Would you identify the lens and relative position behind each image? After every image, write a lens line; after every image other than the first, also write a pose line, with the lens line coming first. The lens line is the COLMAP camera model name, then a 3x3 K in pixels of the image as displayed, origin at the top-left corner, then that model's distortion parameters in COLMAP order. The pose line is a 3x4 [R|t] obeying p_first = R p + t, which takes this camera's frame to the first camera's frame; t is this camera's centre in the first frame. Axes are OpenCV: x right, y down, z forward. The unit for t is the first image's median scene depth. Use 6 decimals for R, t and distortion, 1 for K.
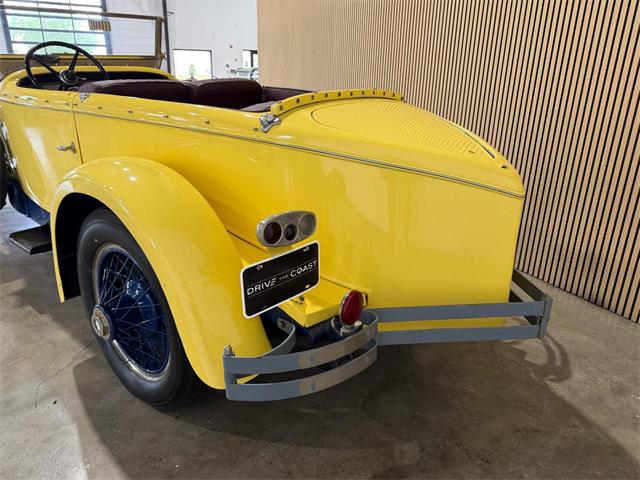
lens RADIAL K [[452.5, 0, 320.0], [0, 452.5, 240.0], [0, 0, 1]] dist [0.005670, -0.001599]
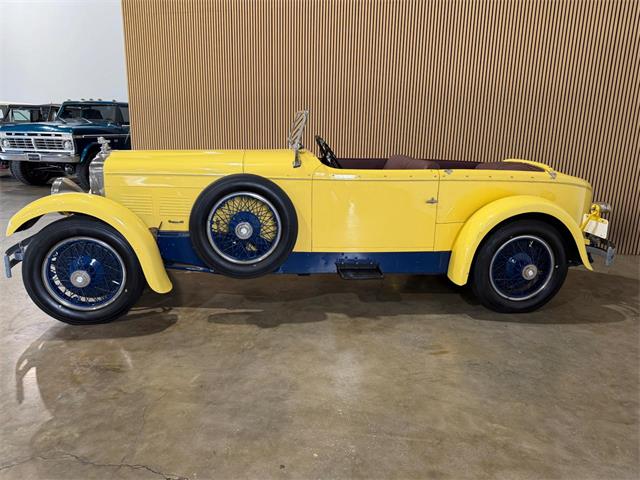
lens RADIAL K [[445.1, 0, 317.3], [0, 445.1, 240.9], [0, 0, 1]] dist [0.003747, -0.006168]
pose [[0.699138, -0.182685, 0.691254, -2.611166], [0.243375, 0.969879, 0.010170, -0.225339], [-0.672291, 0.161124, 0.722540, 0.124667]]
